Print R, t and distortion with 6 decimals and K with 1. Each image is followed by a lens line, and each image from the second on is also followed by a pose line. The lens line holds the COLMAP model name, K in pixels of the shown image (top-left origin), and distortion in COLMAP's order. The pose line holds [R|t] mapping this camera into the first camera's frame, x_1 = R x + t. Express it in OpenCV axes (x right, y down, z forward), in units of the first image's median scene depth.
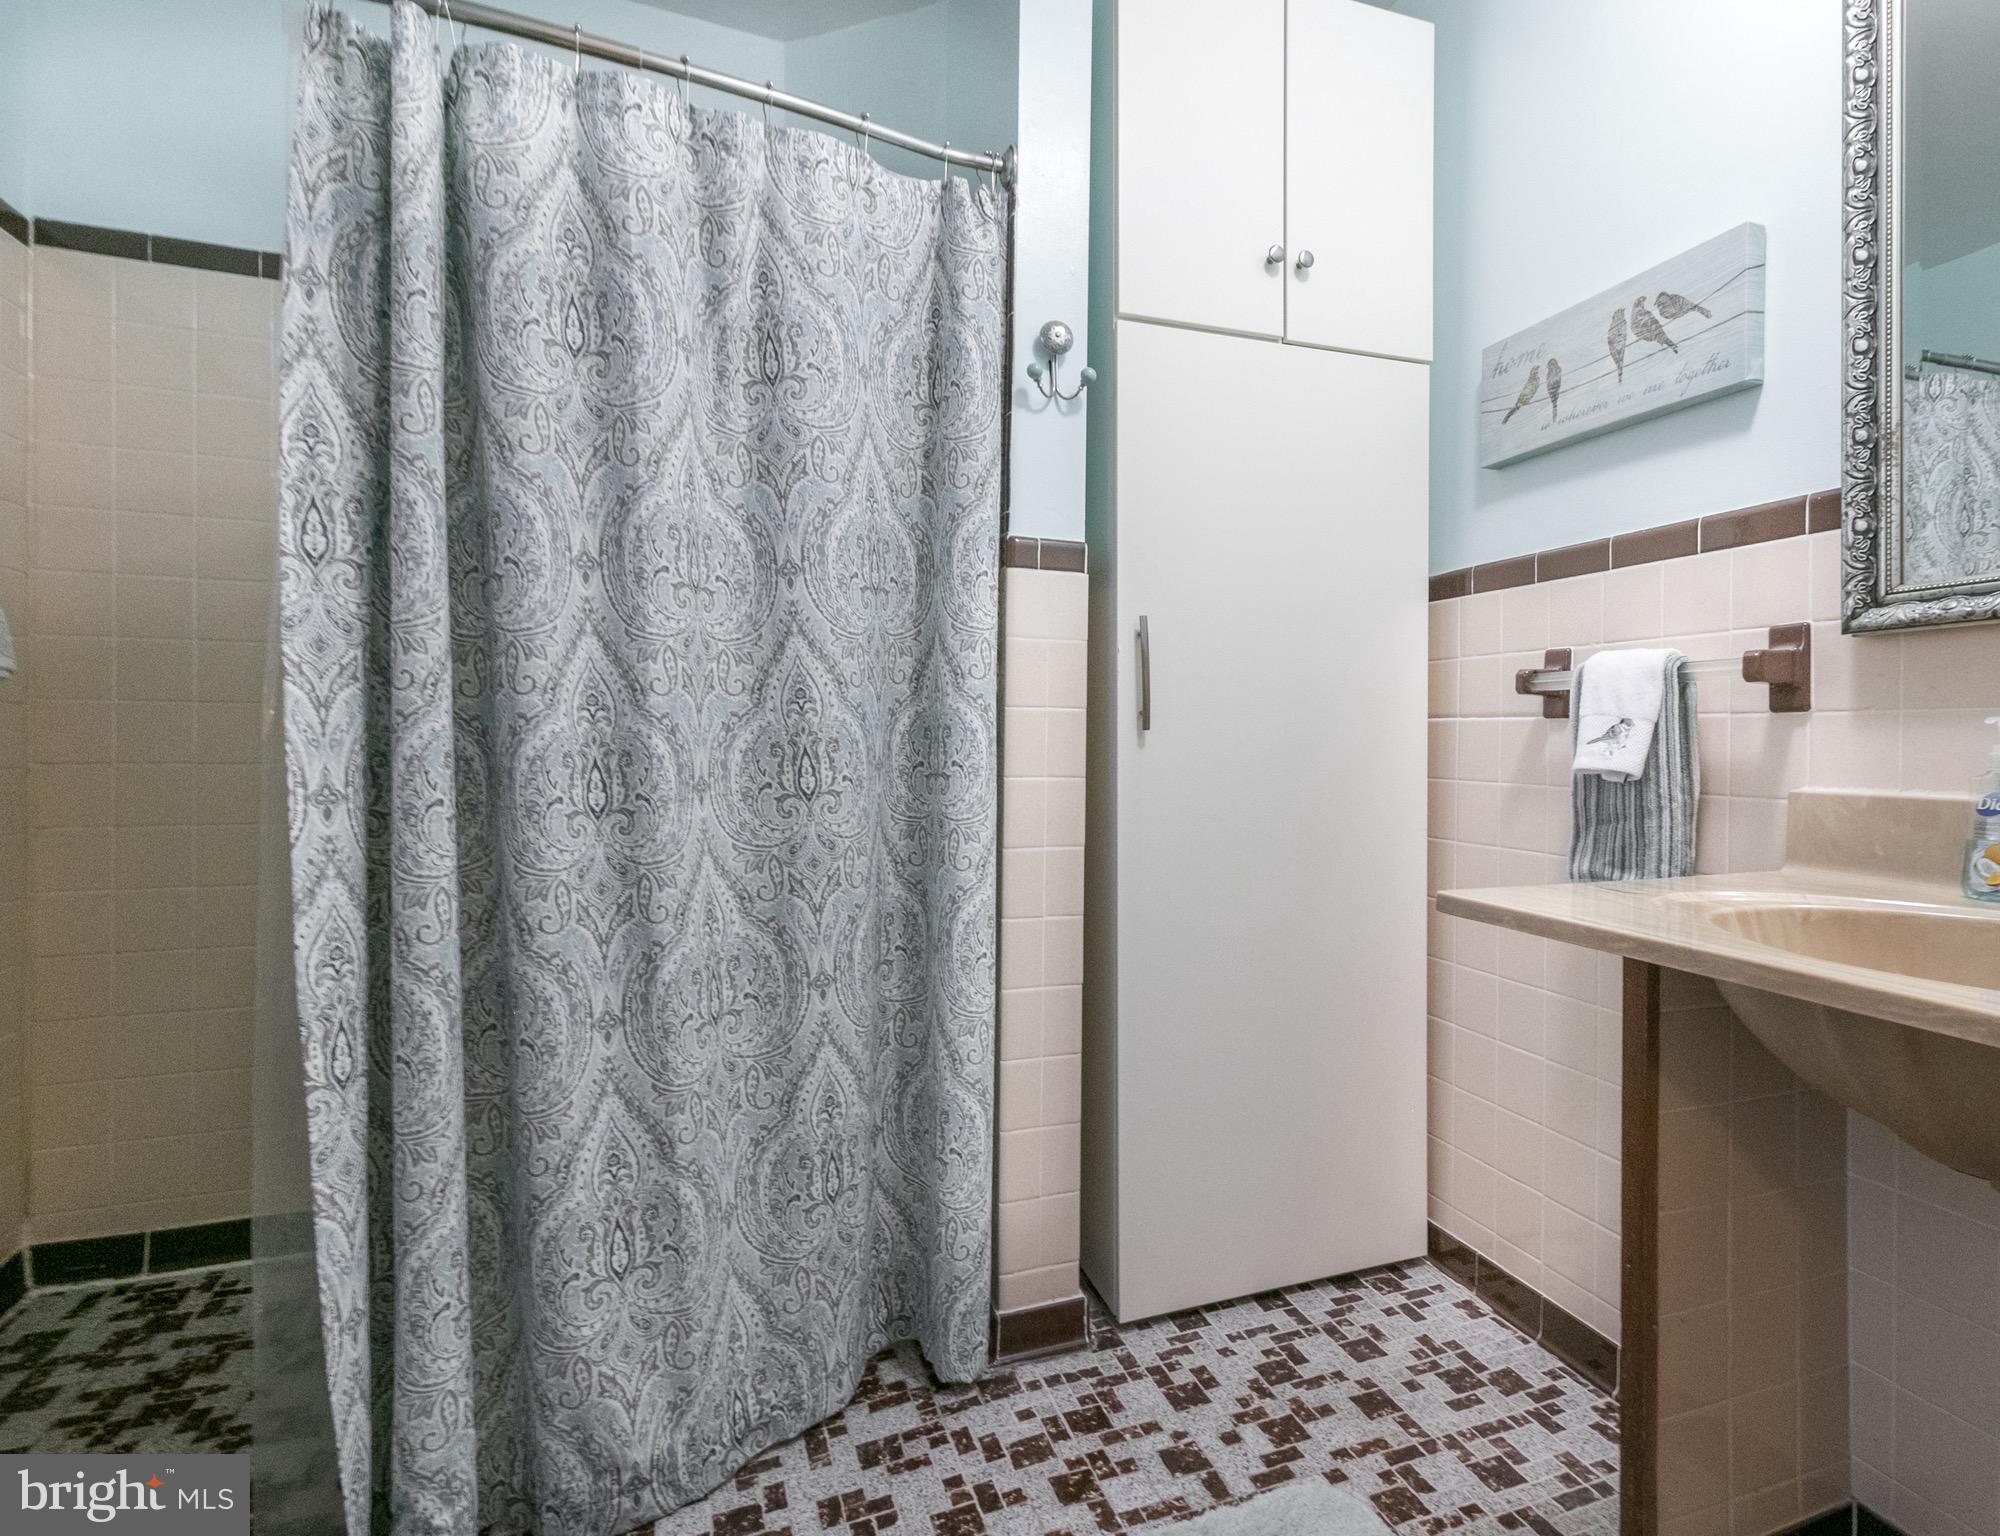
lens RADIAL K [[1060.8, 0, 1125.9], [0, 1060.8, 748.9], [0, 0, 1]] dist [0.003307, -0.002676]
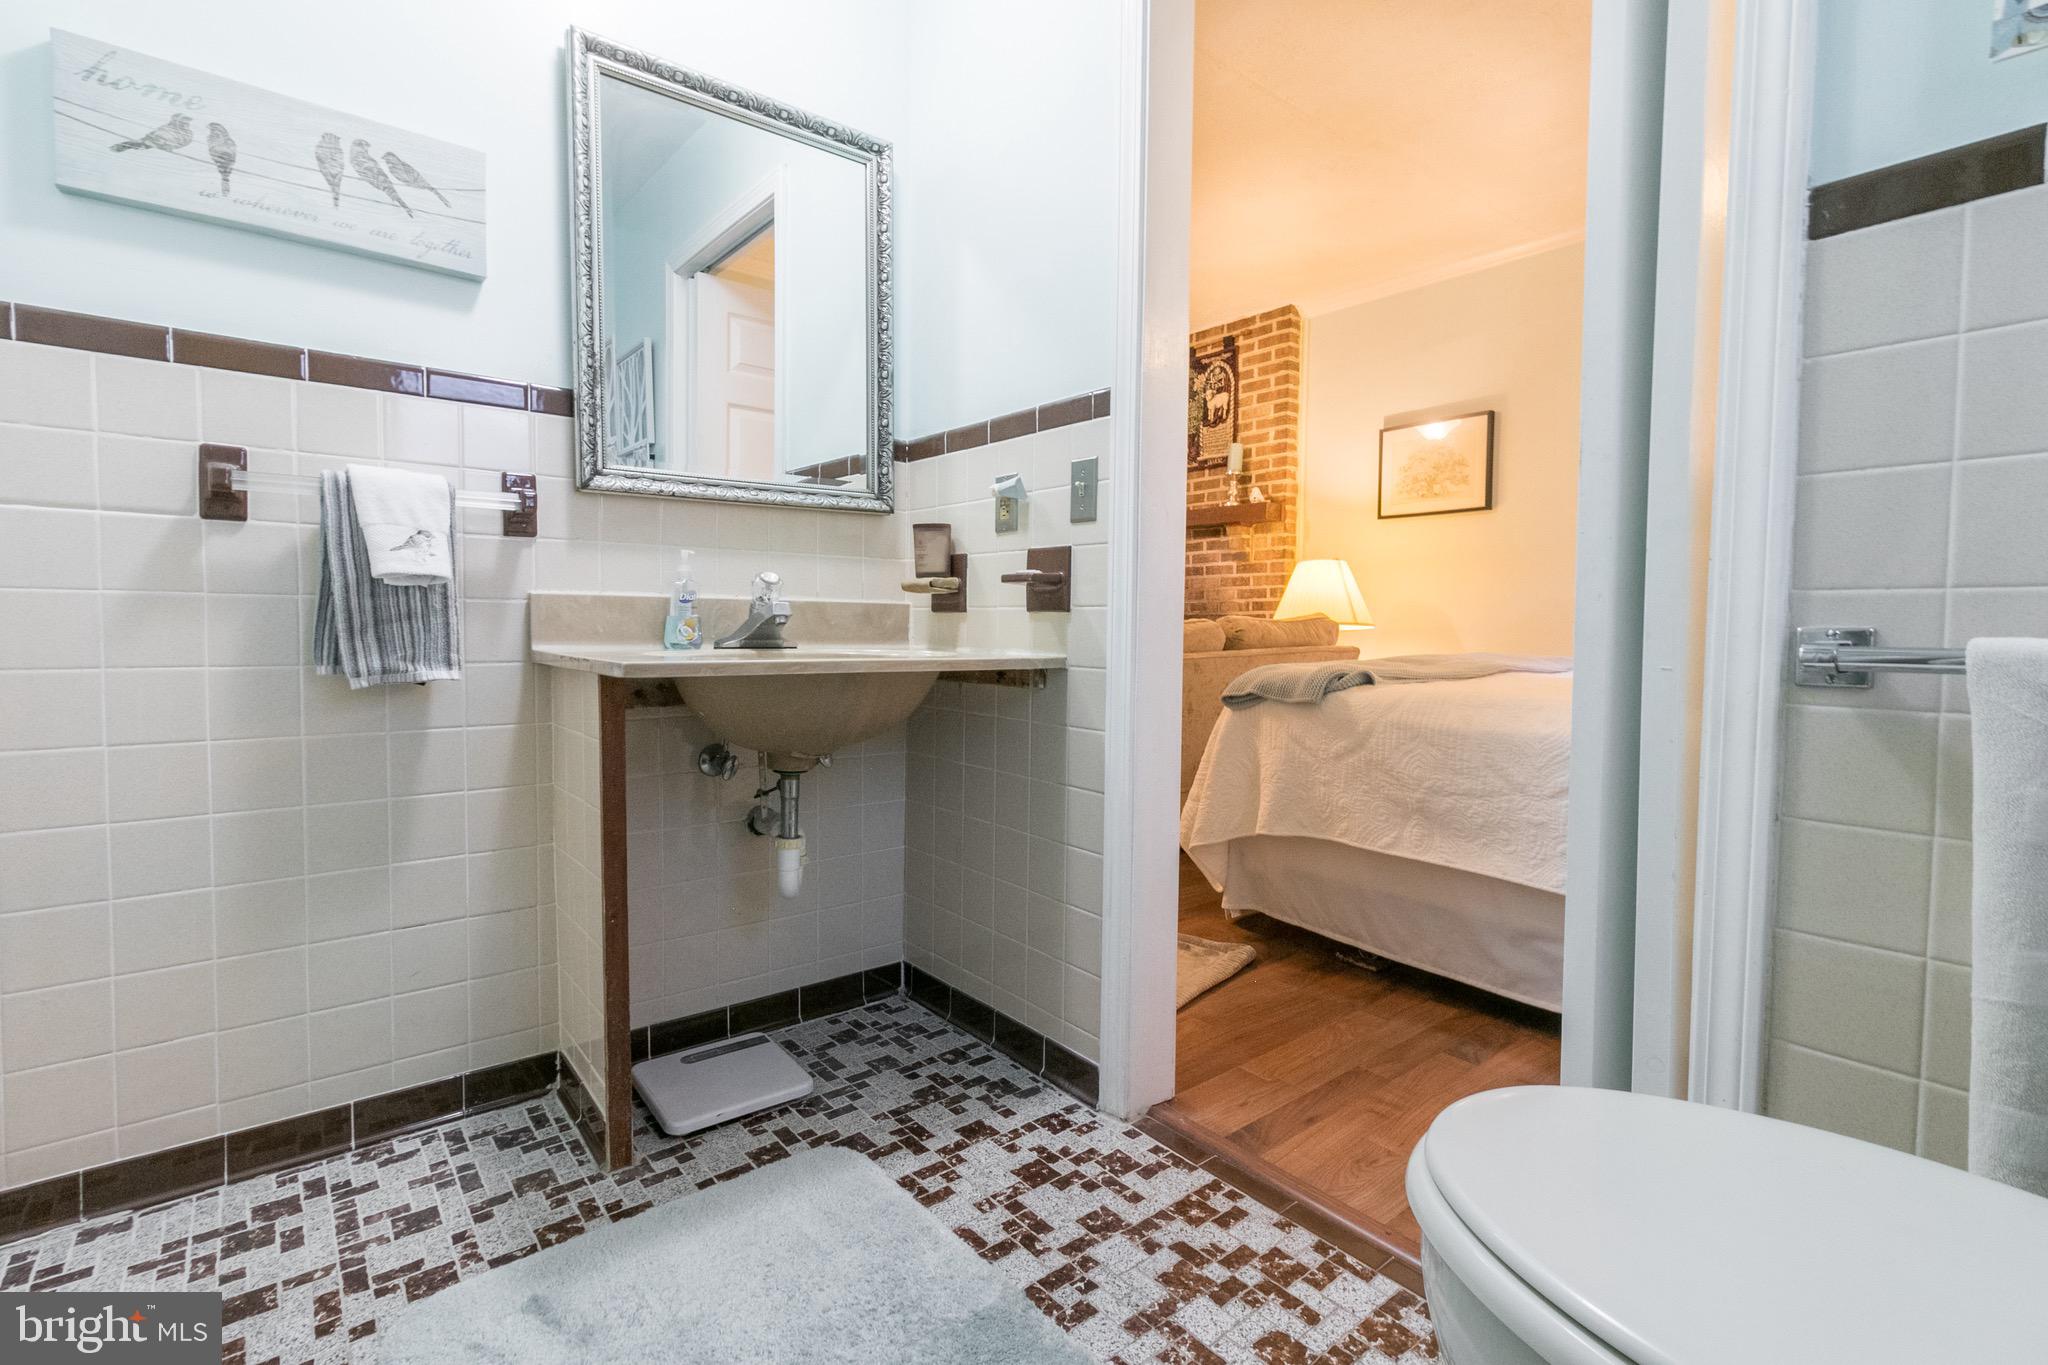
lens RADIAL K [[941.4, 0, 1027.2], [0, 941.4, 673.0], [0, 0, 1]] dist [0.003864, -0.001345]
pose [[-0.283112, -0.064884, 0.956890, -0.695988], [-0.007540, 0.997829, 0.065430, 0.053544], [-0.959057, 0.011309, -0.282986, 0.651555]]
